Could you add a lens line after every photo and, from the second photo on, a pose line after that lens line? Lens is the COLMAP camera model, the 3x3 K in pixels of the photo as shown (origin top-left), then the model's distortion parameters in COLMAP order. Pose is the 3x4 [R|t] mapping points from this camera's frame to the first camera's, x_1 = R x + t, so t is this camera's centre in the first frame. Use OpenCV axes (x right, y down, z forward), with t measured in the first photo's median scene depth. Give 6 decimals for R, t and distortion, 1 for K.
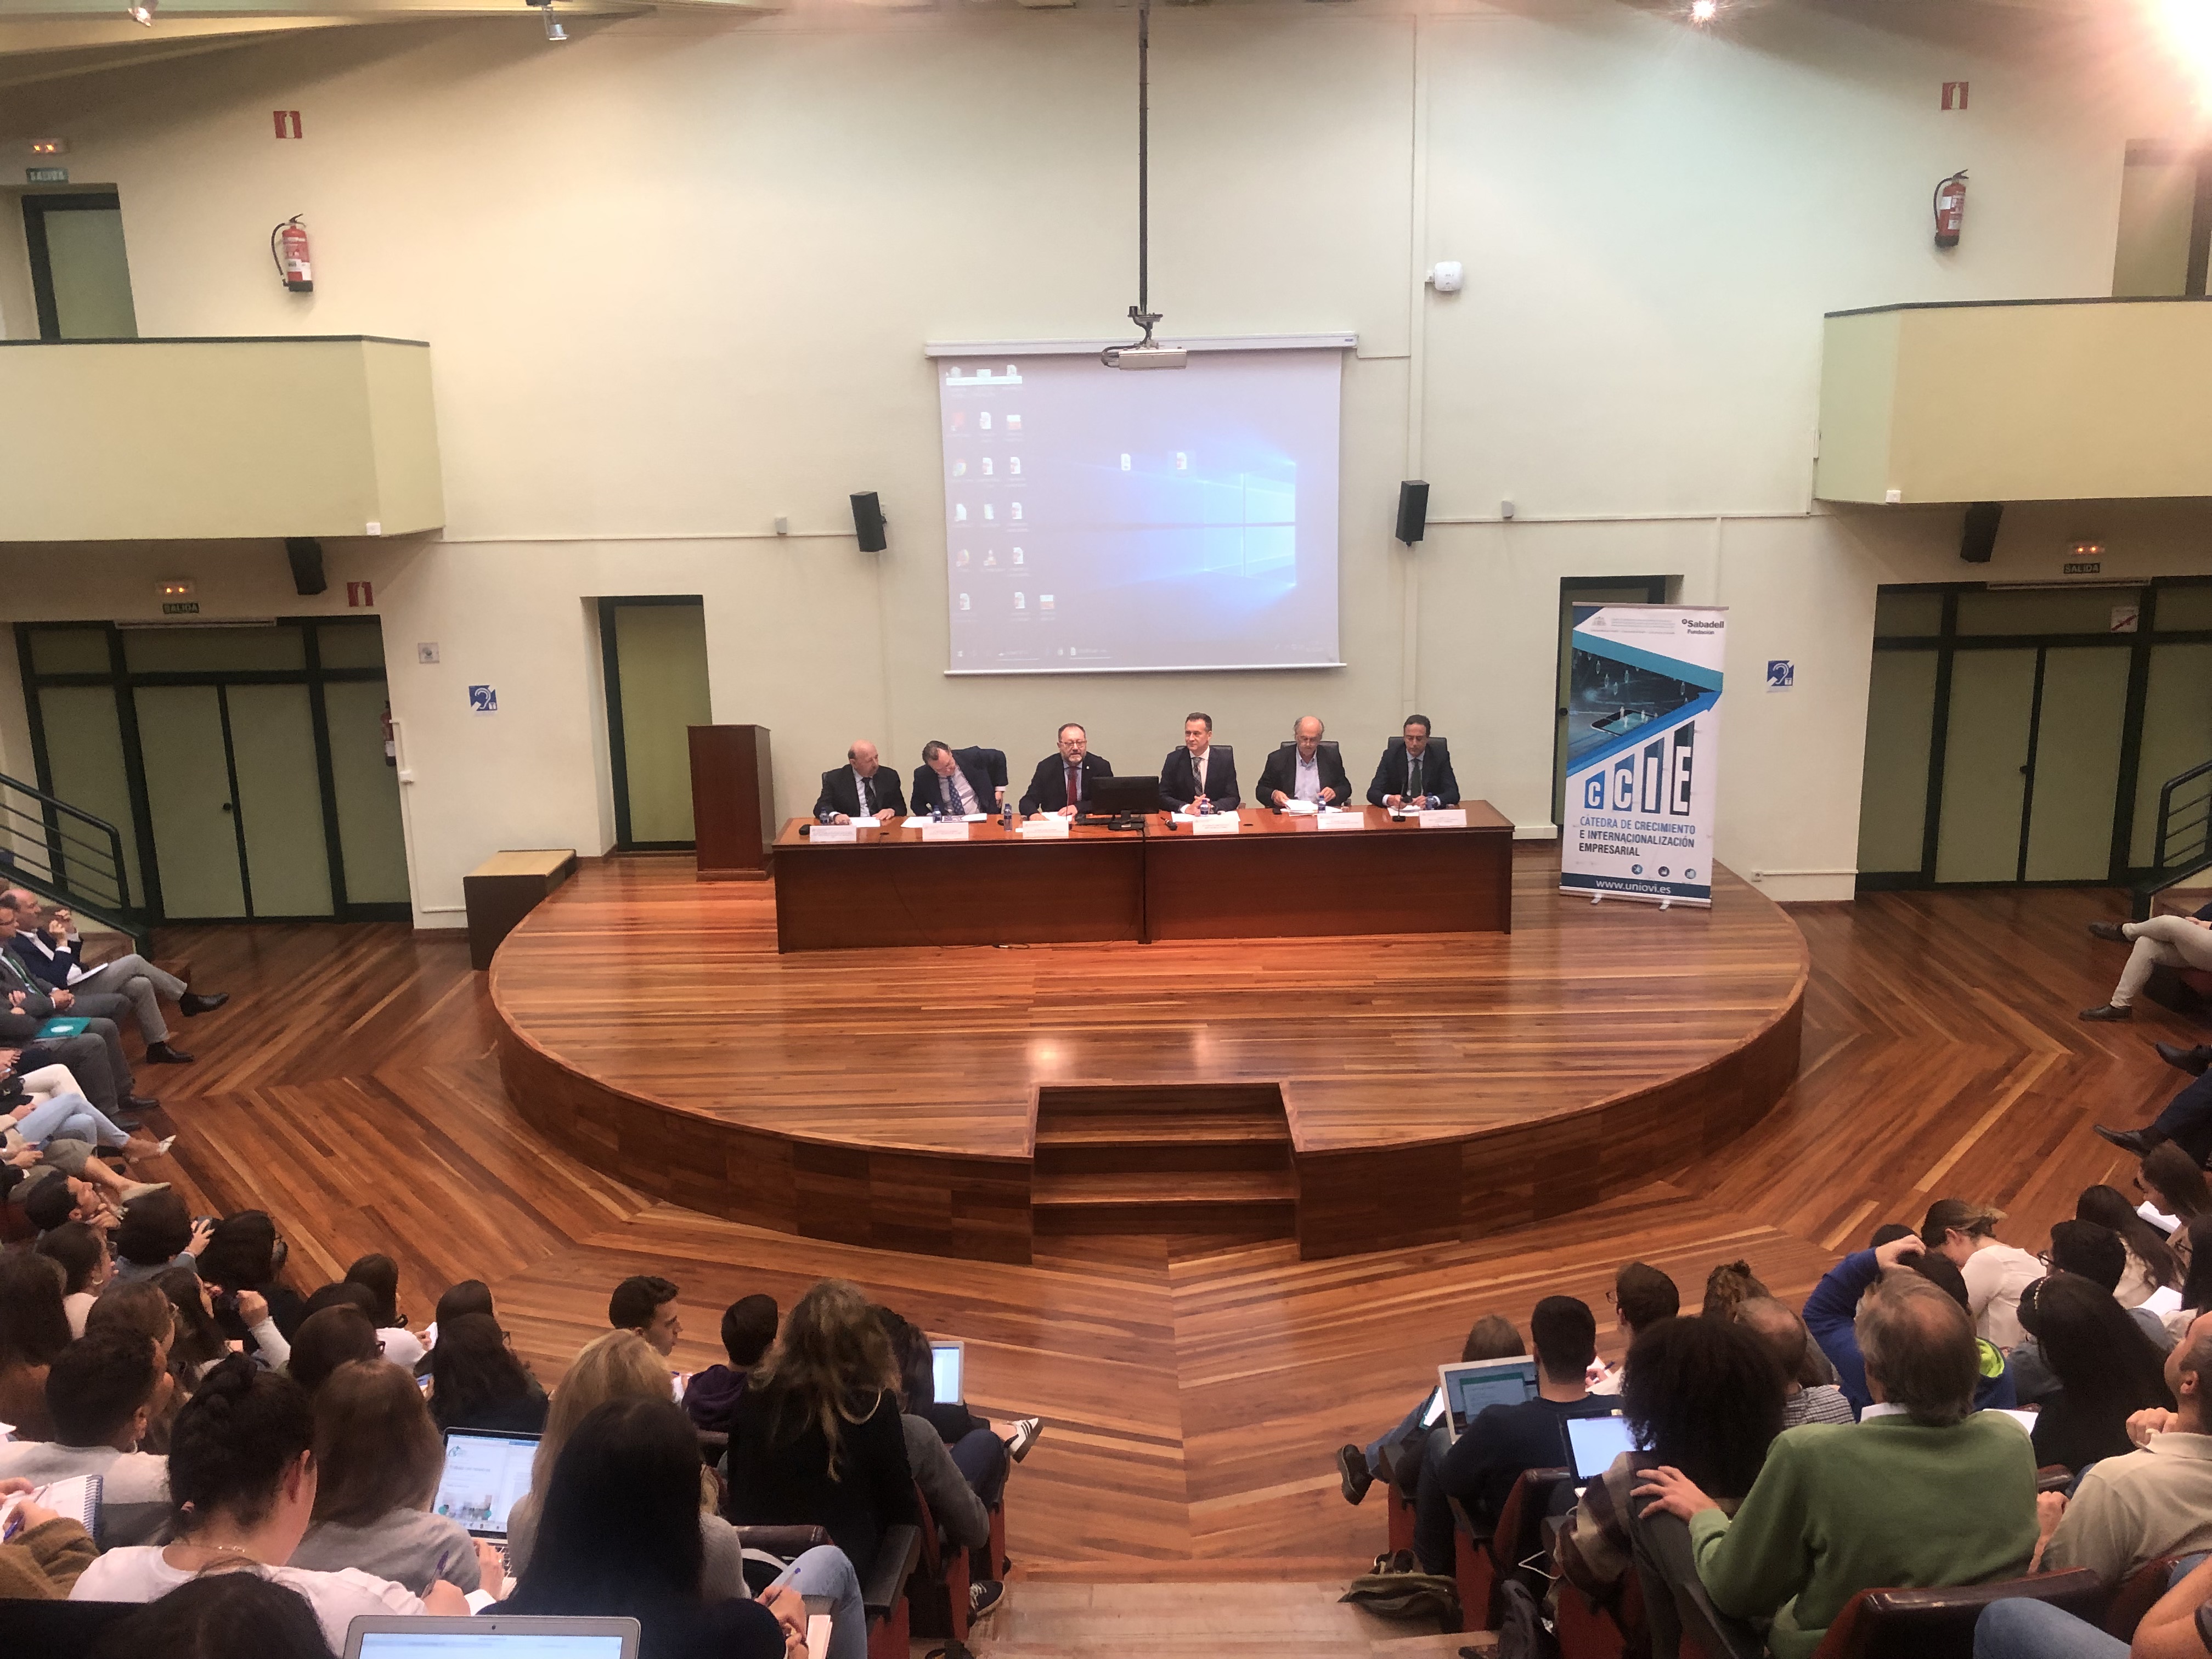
lens RADIAL K [[1788.1, 0, 1092.9], [0, 1788.1, 814.8], [0, 0, 1]] dist [0.034555, -0.033677]
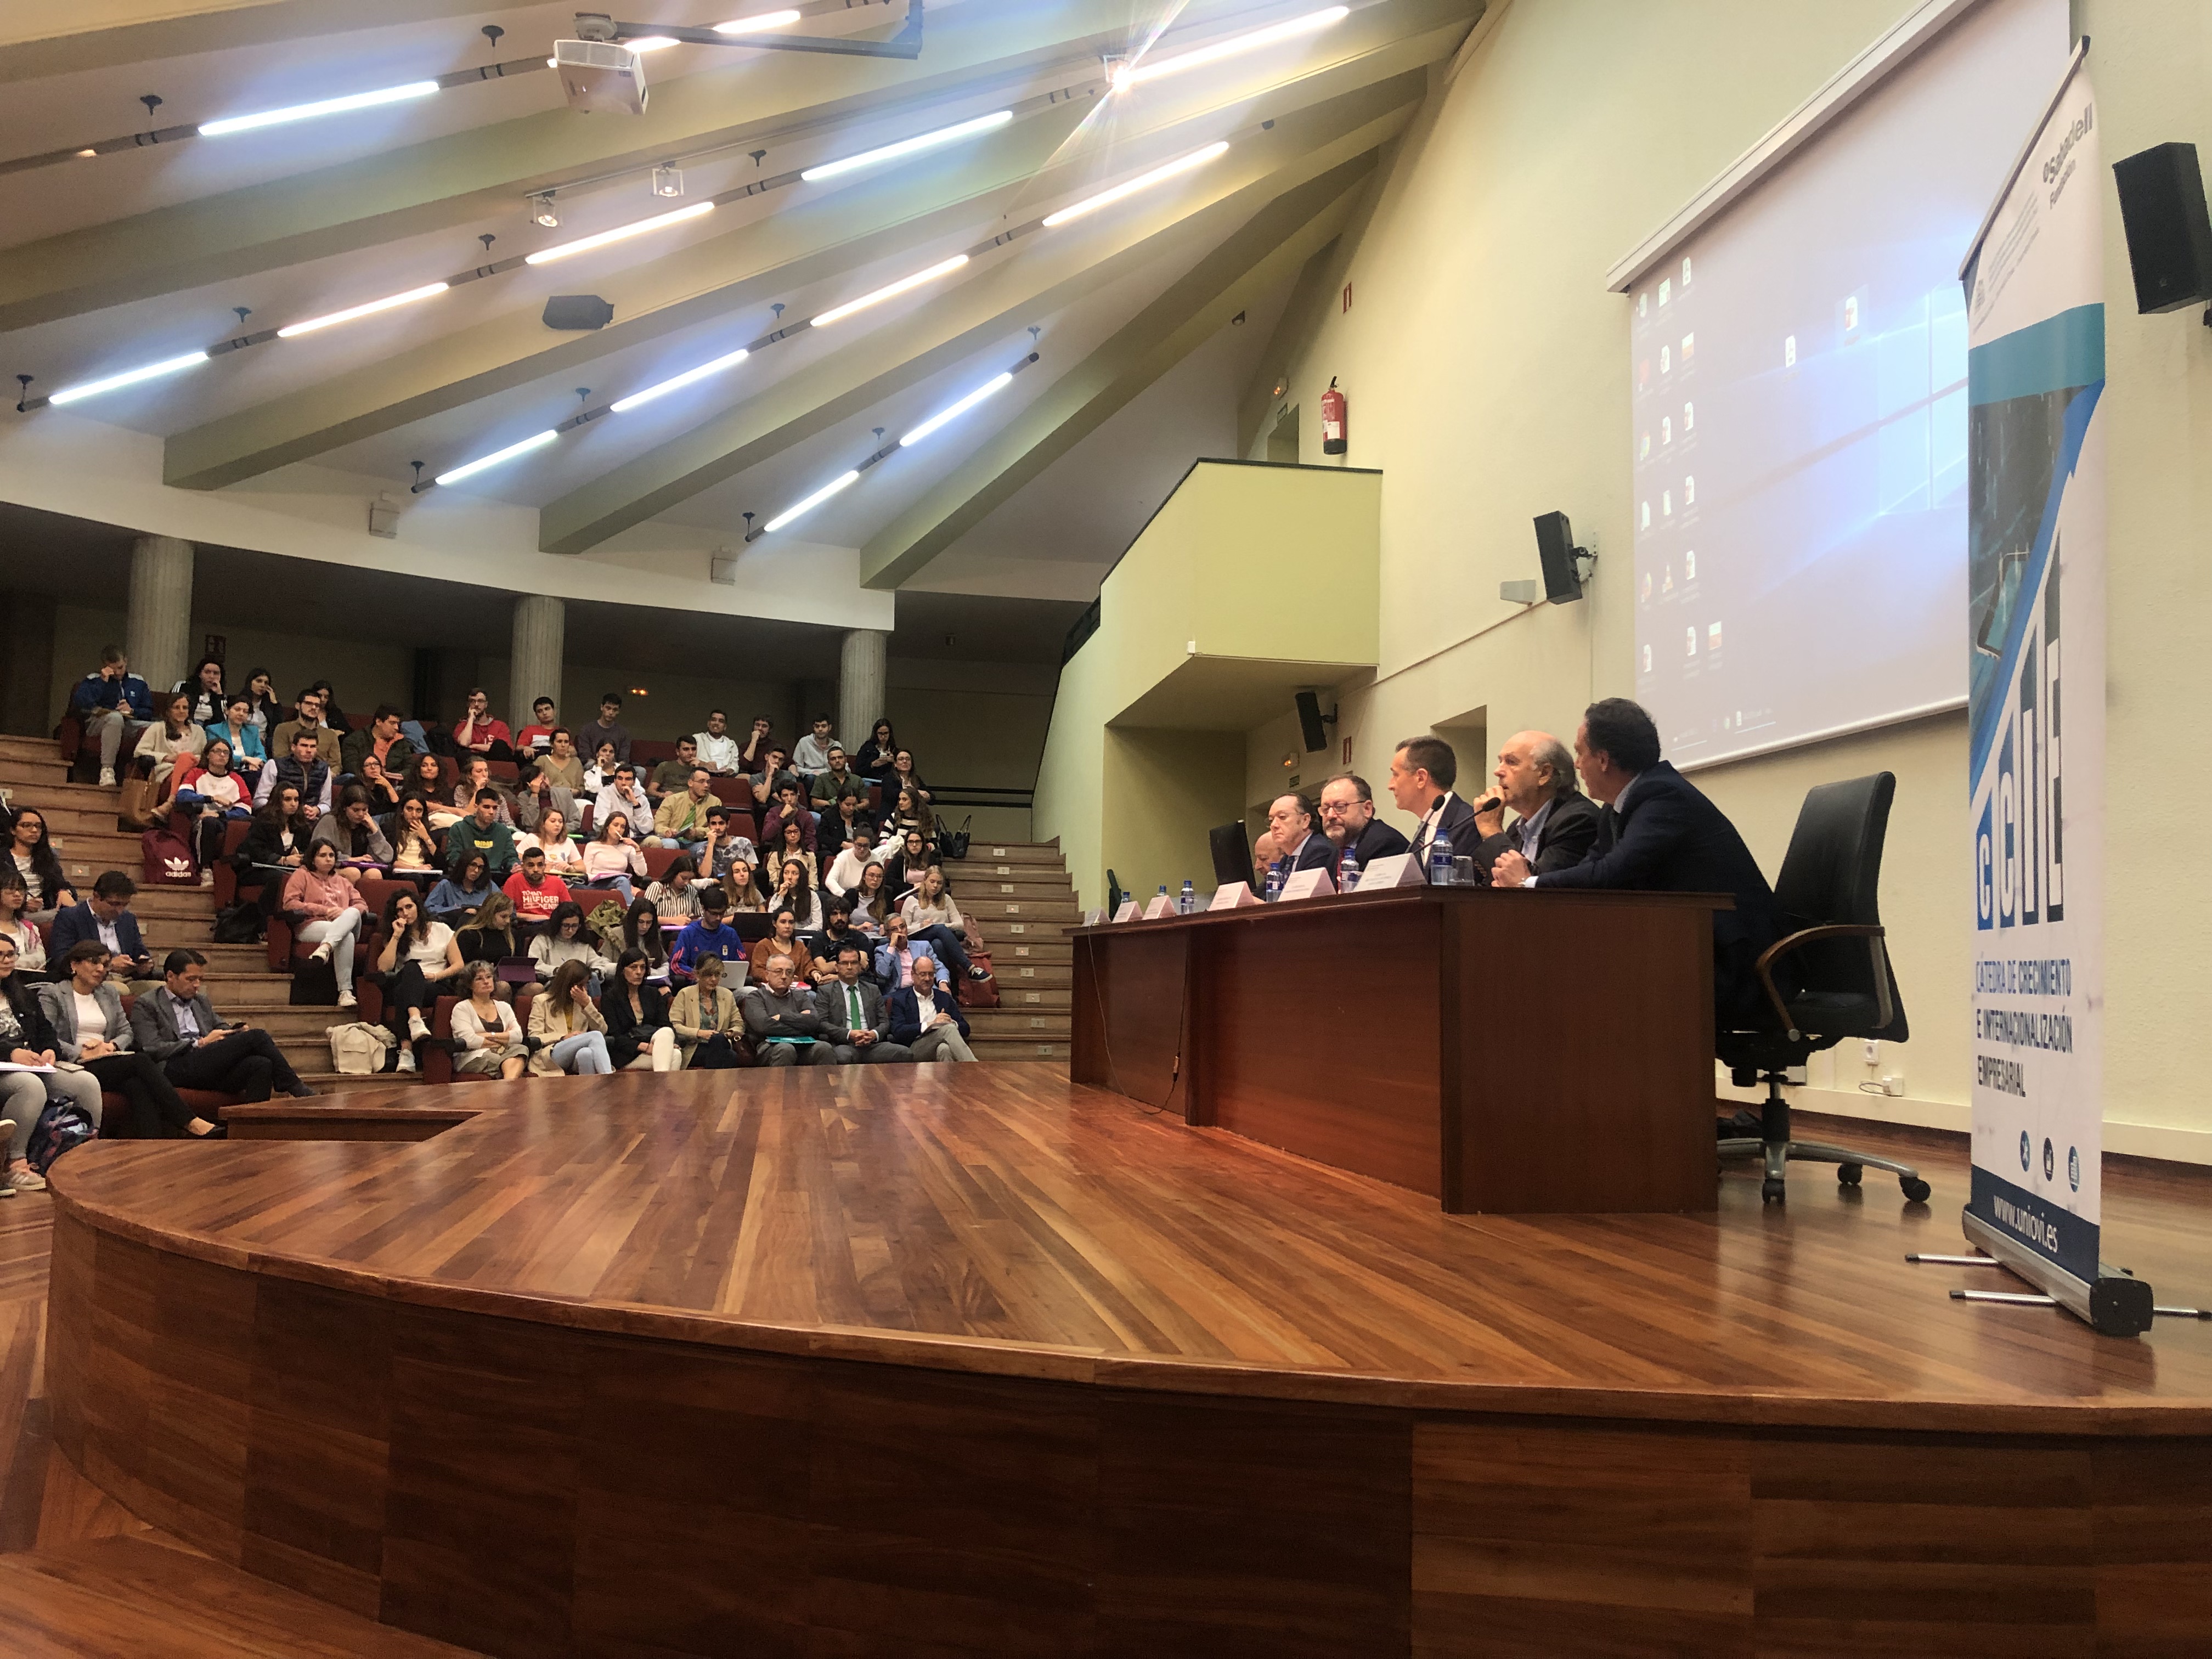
lens RADIAL K [[1788.1, 0, 1105.9], [0, 1788.1, 833.1], [0, 0, 1]] dist [0.034555, -0.033677]
pose [[0.171321, -0.053361, -0.983769, 0.544604], [-0.235687, 0.967319, -0.093513, 0.041931], [0.956609, 0.247883, 0.153145, 0.827154]]
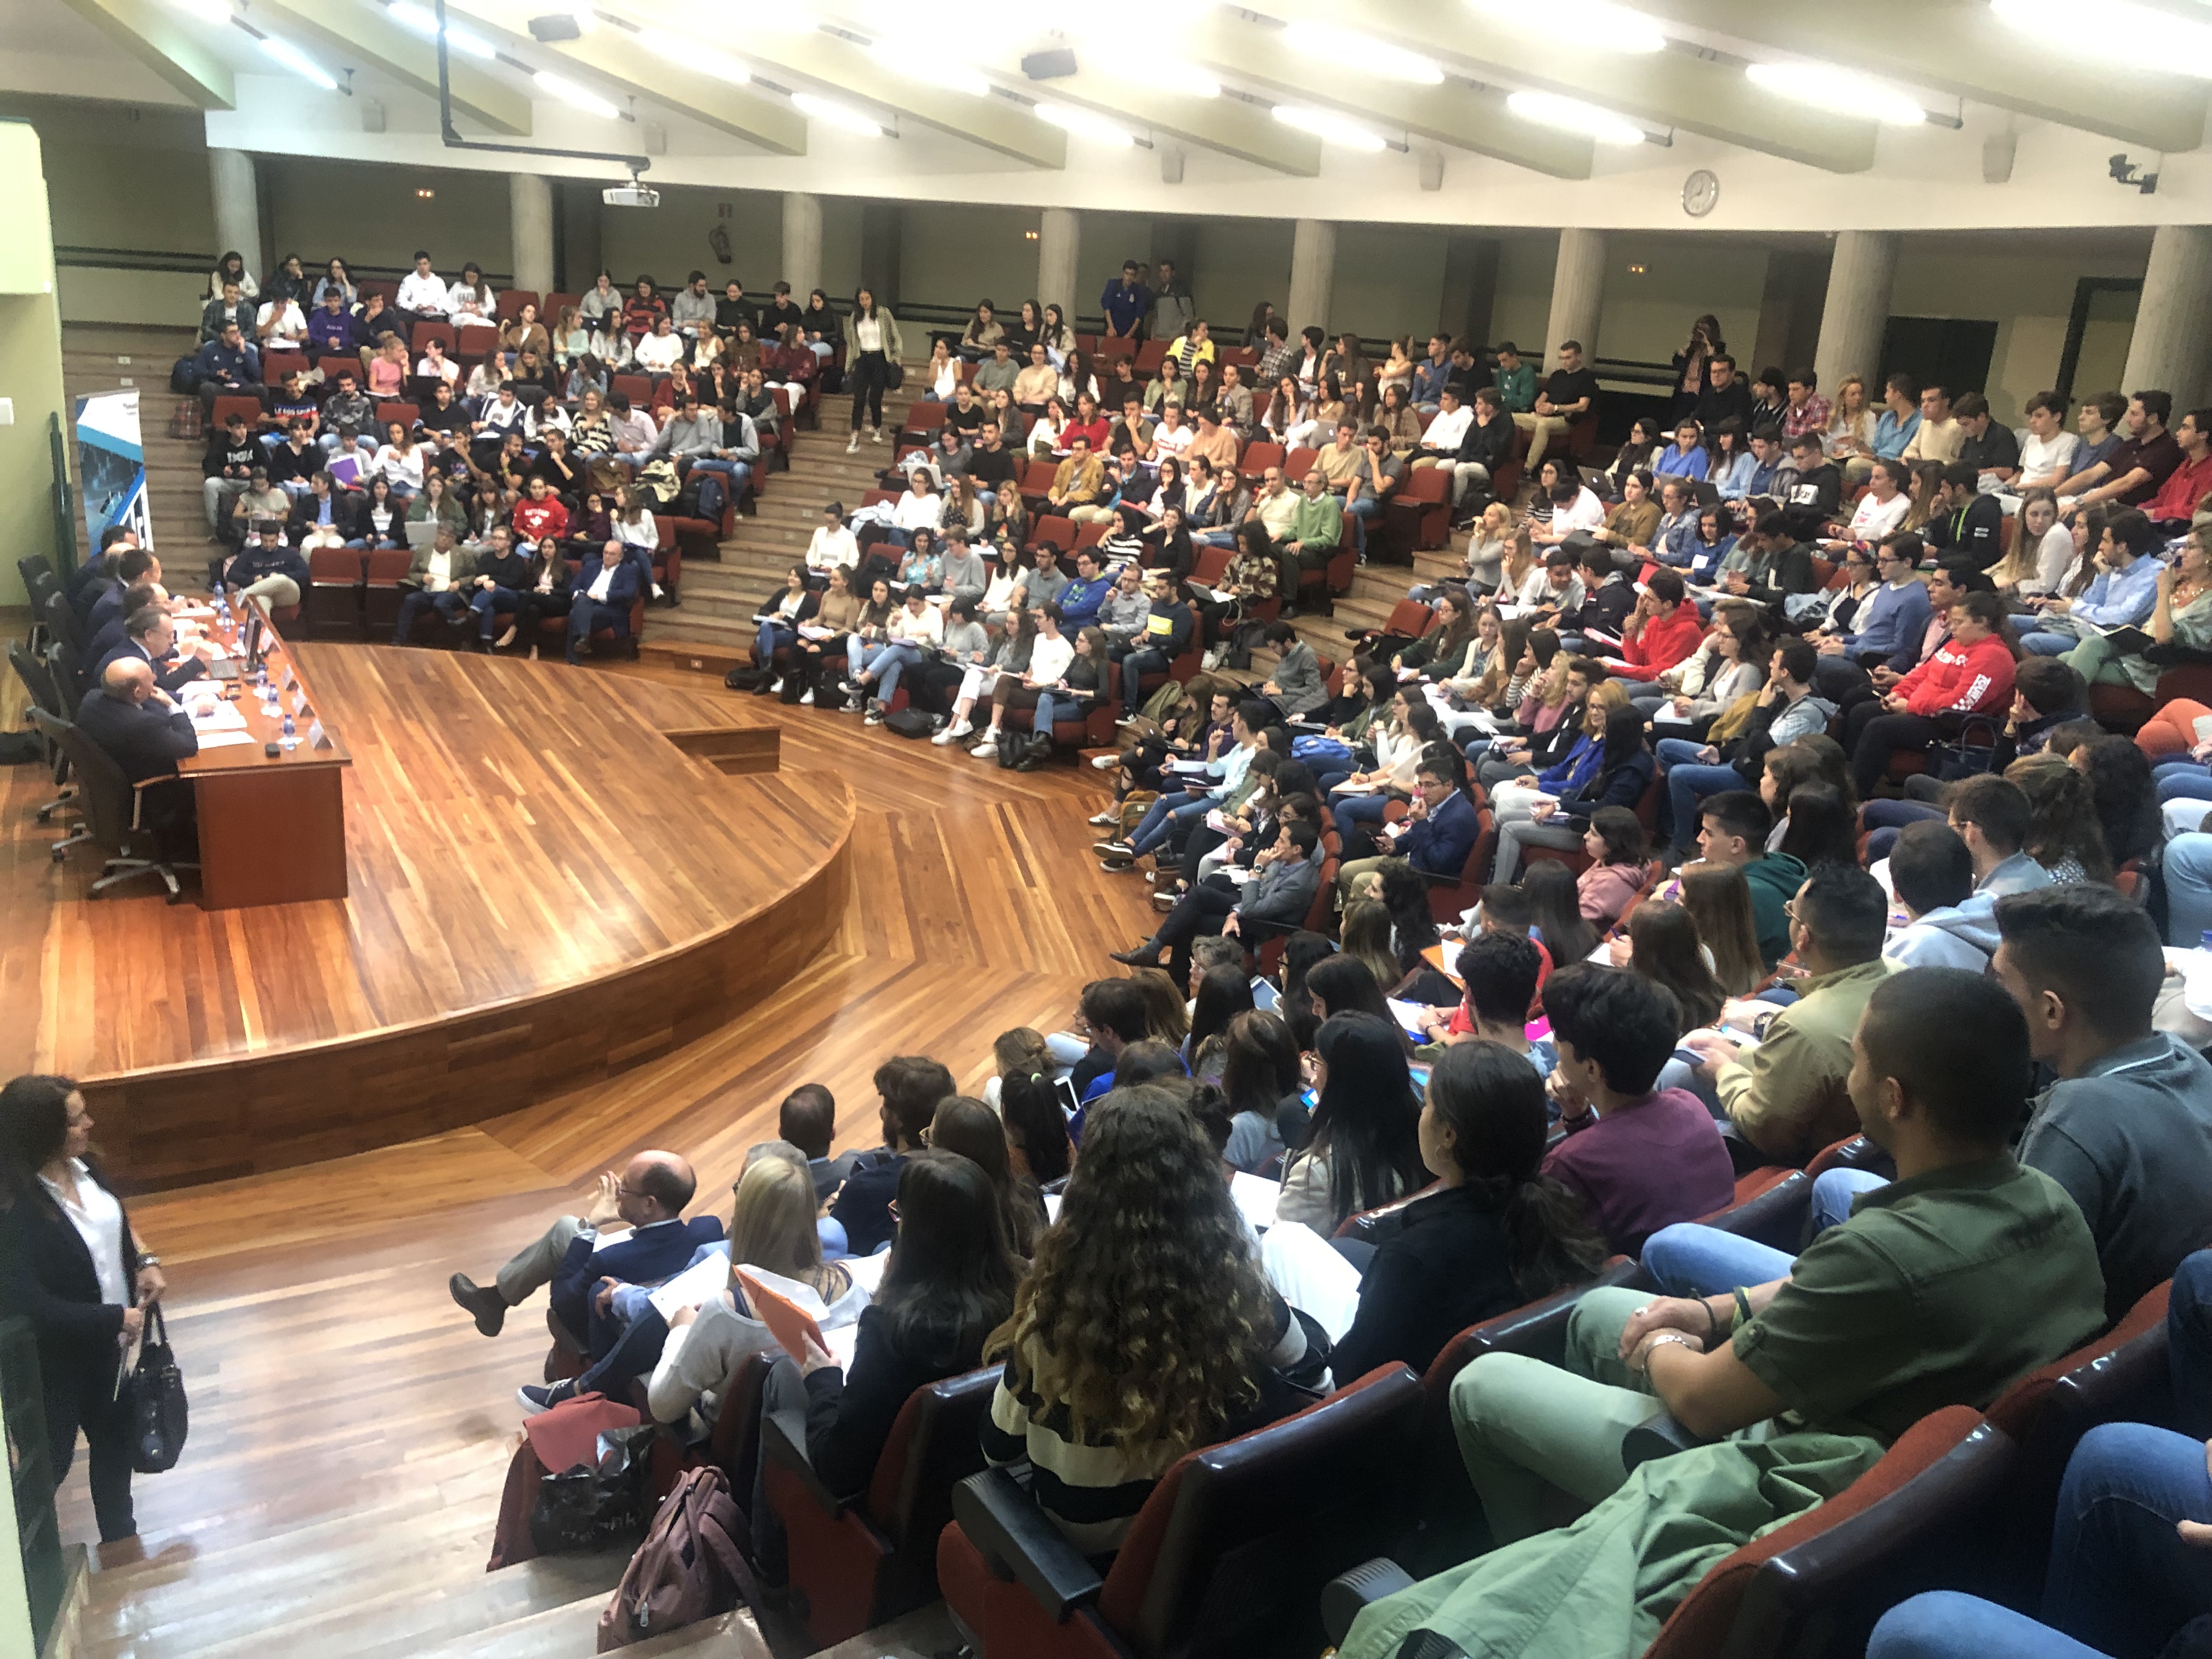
lens RADIAL K [[1788.1, 0, 1108.6], [0, 1788.1, 822.4], [0, 0, 1]] dist [0.034555, -0.033677]
pose [[-0.475781, -0.263970, 0.839019, -0.951845], [0.136788, 0.920091, 0.367044, -0.191741], [-0.868862, 0.289400, -0.401654, 0.965217]]
